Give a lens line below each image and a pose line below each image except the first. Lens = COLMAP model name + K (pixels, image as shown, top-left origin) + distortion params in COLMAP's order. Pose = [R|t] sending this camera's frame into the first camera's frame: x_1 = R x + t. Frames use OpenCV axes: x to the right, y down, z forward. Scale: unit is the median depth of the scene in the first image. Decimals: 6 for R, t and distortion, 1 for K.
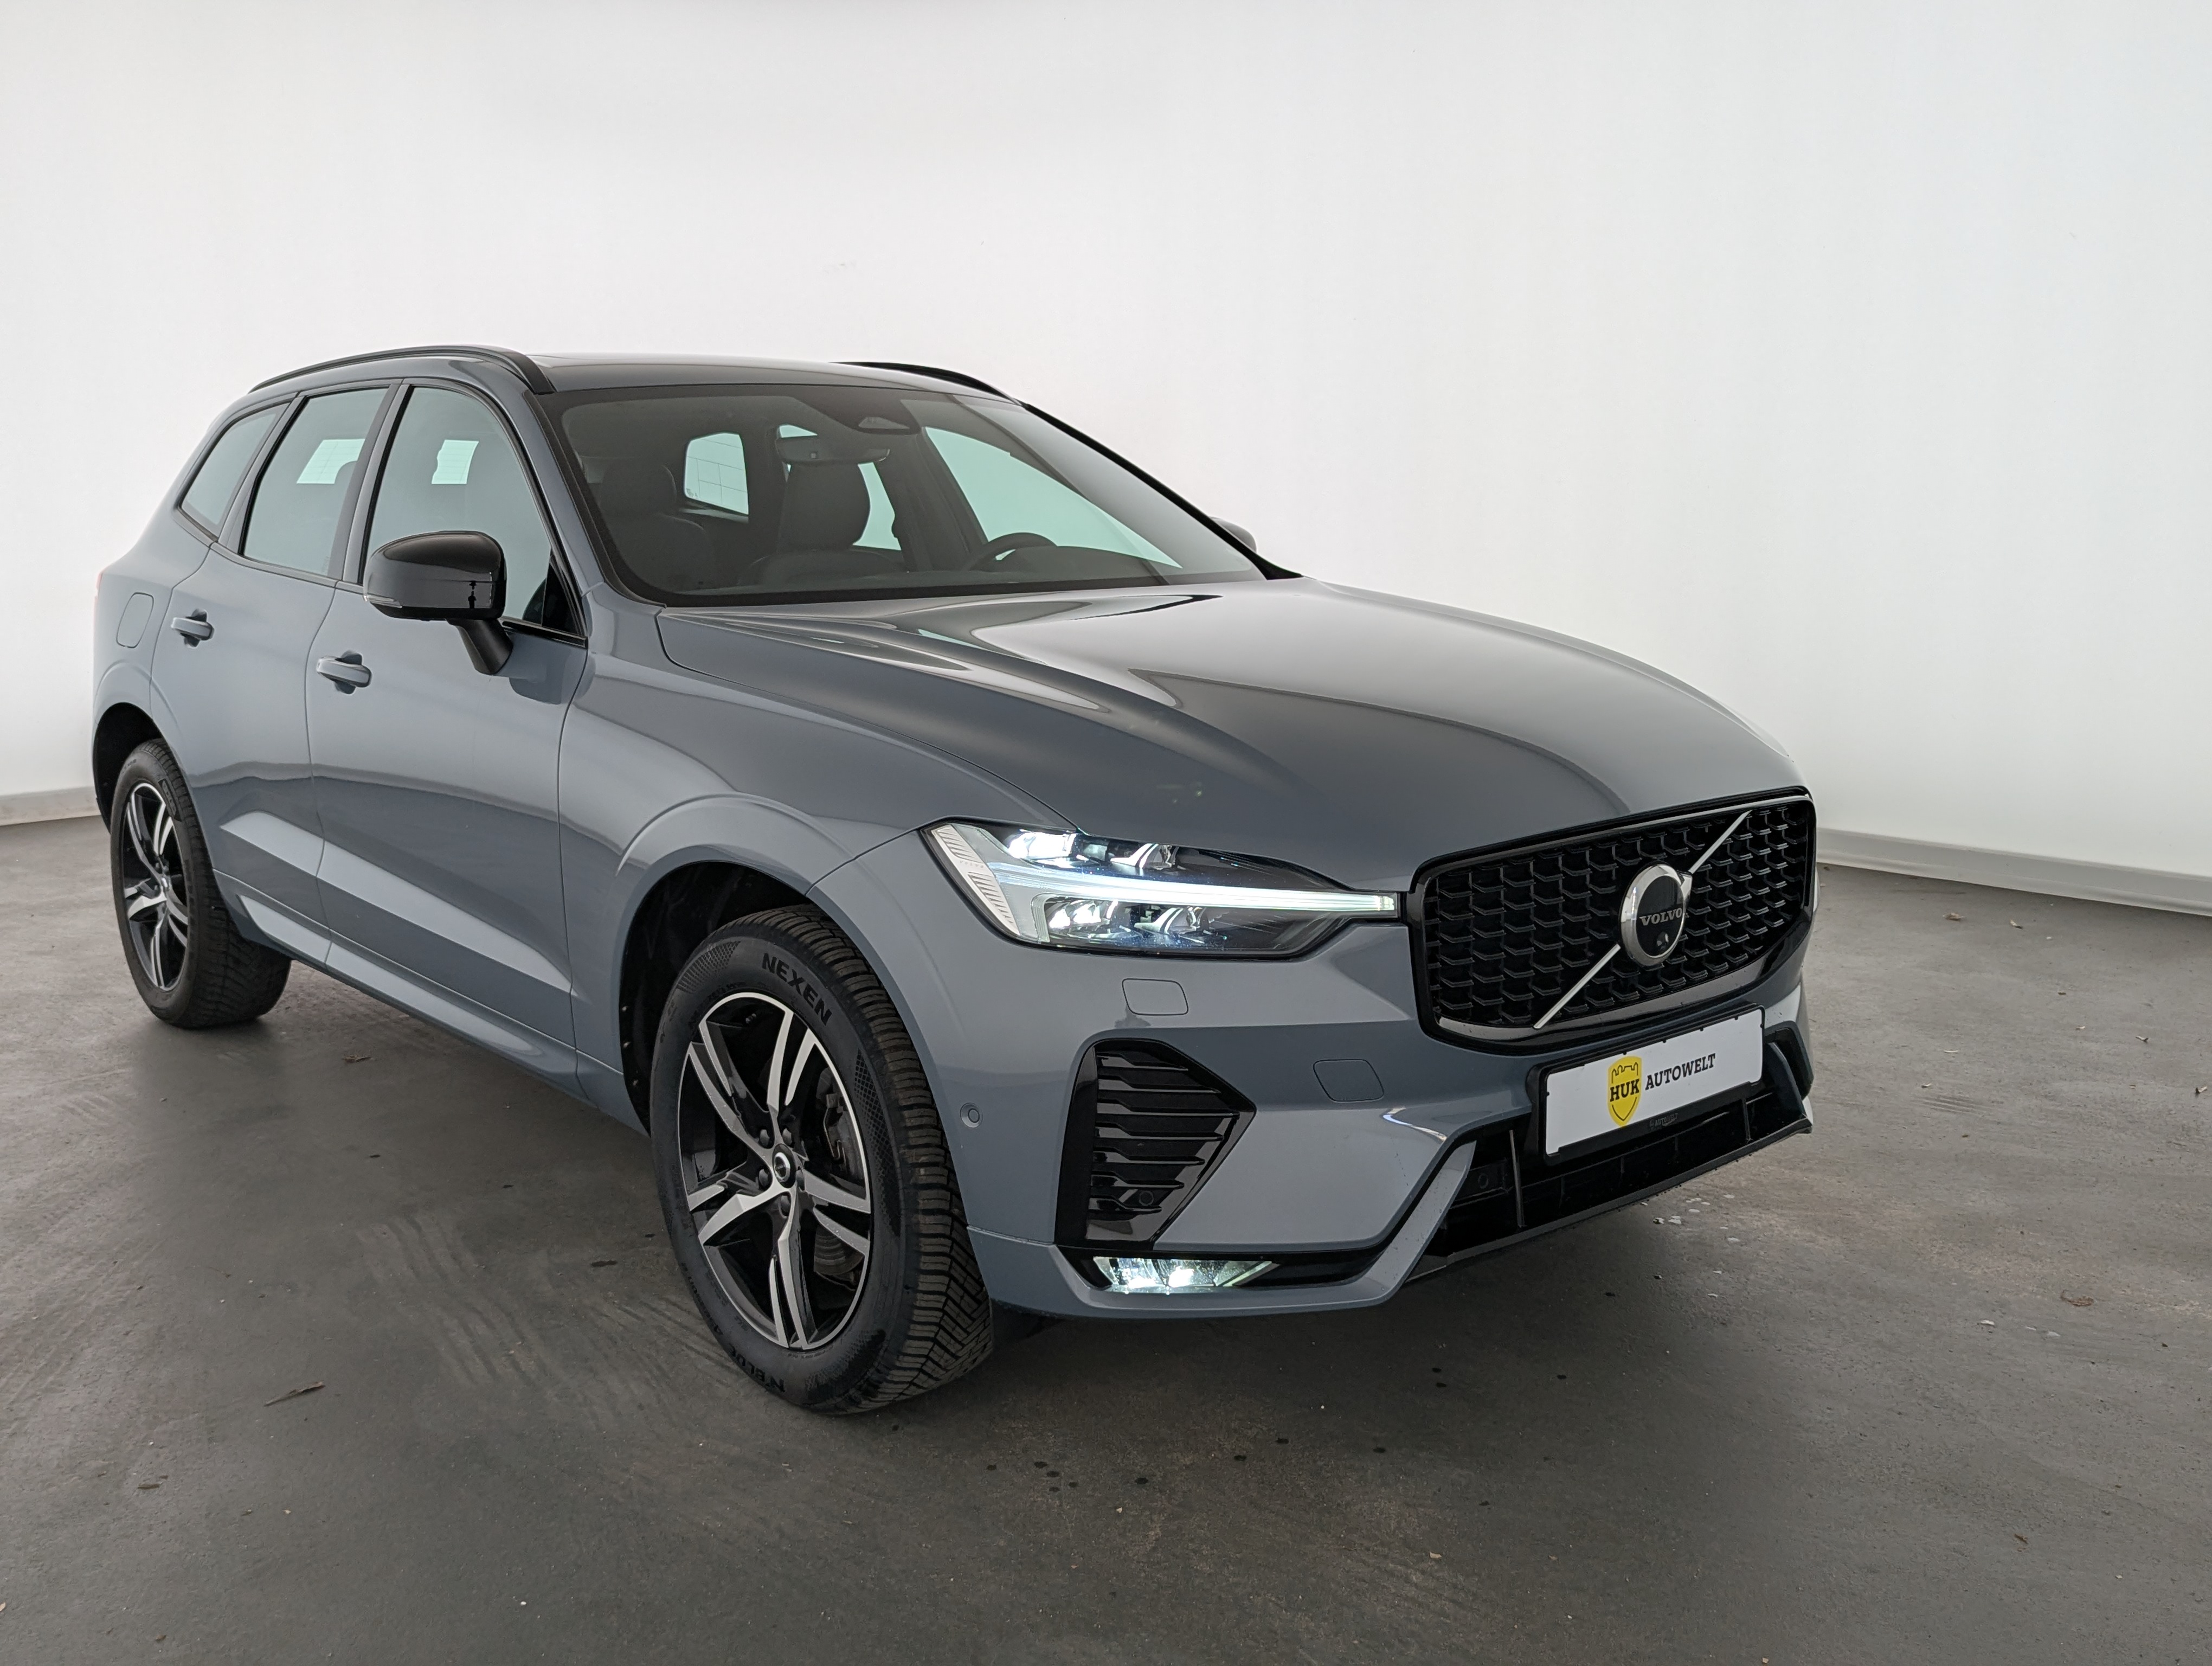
lens RADIAL K [[2041.8, 0, 1112.1], [0, 2041.8, 824.3], [0, 0, 1]] dist [0.049592, -0.014885]
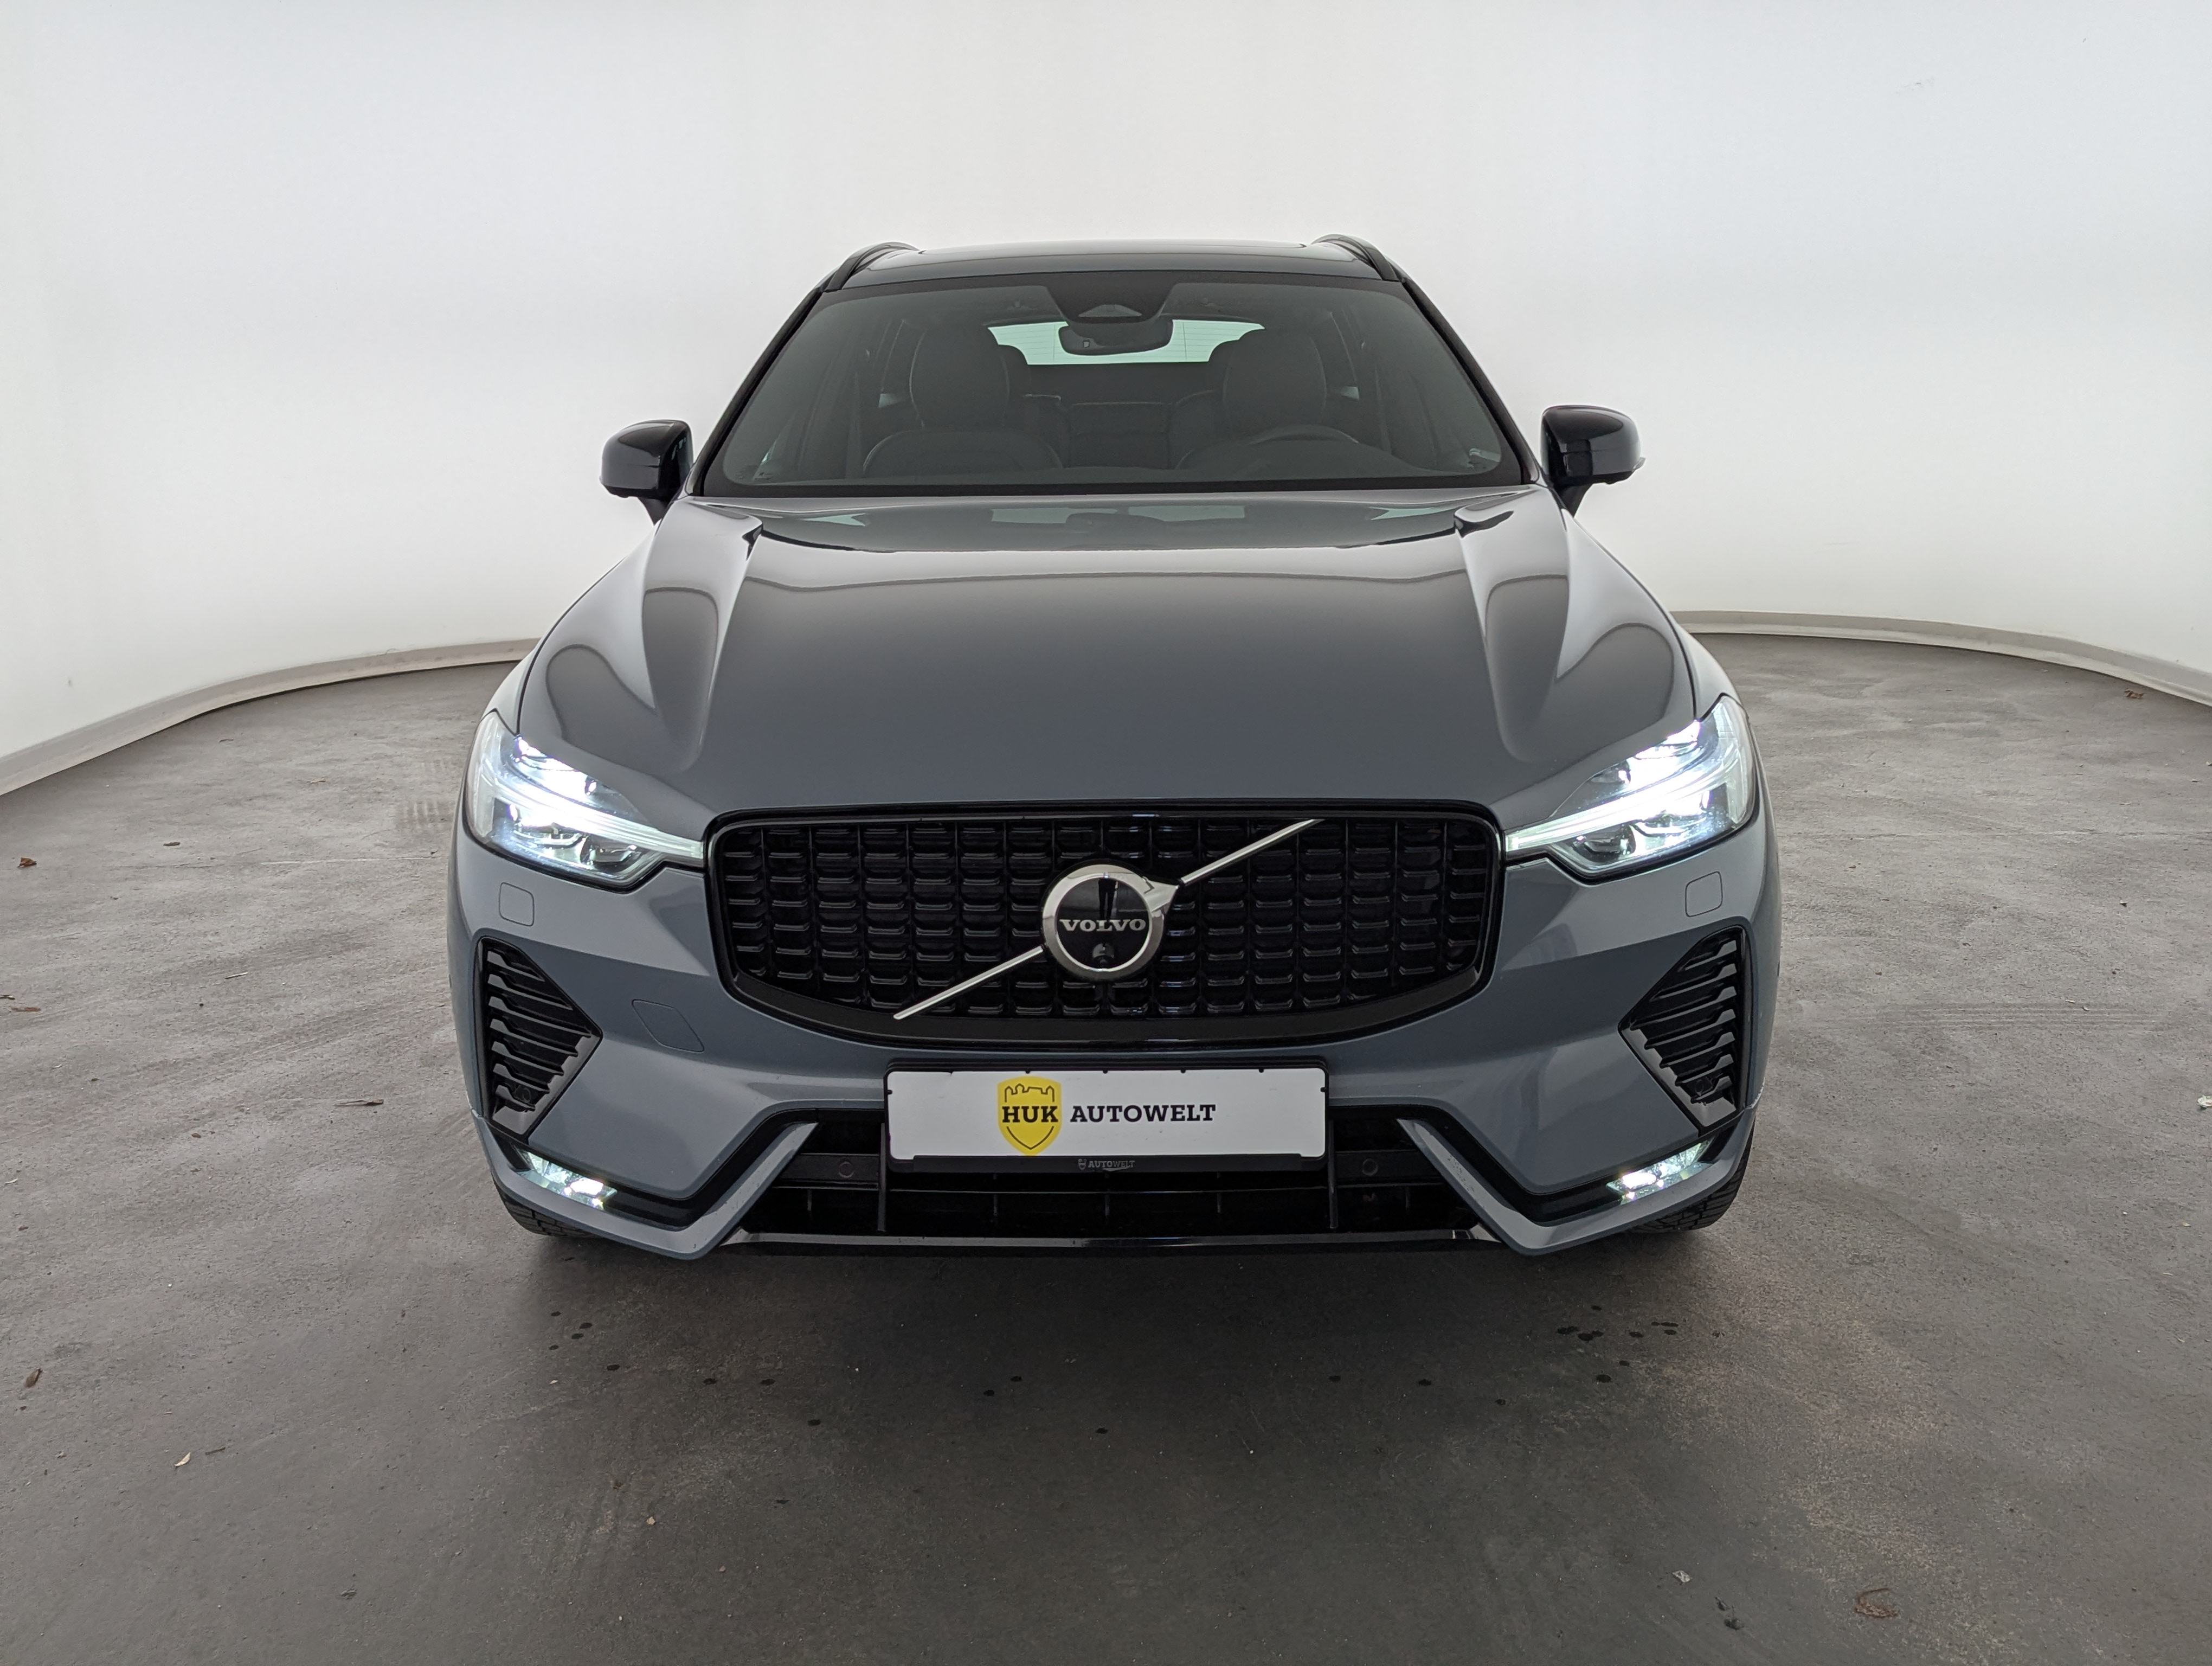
lens RADIAL K [[2041.8, 0, 1123.1], [0, 2041.8, 865.3], [0, 0, 1]] dist [0.049592, -0.014885]
pose [[0.750866, 0.158849, -0.641067, 0.875064], [-0.103079, 0.986937, 0.123817, -0.090111], [0.652361, -0.026889, 0.757432, 0.408947]]
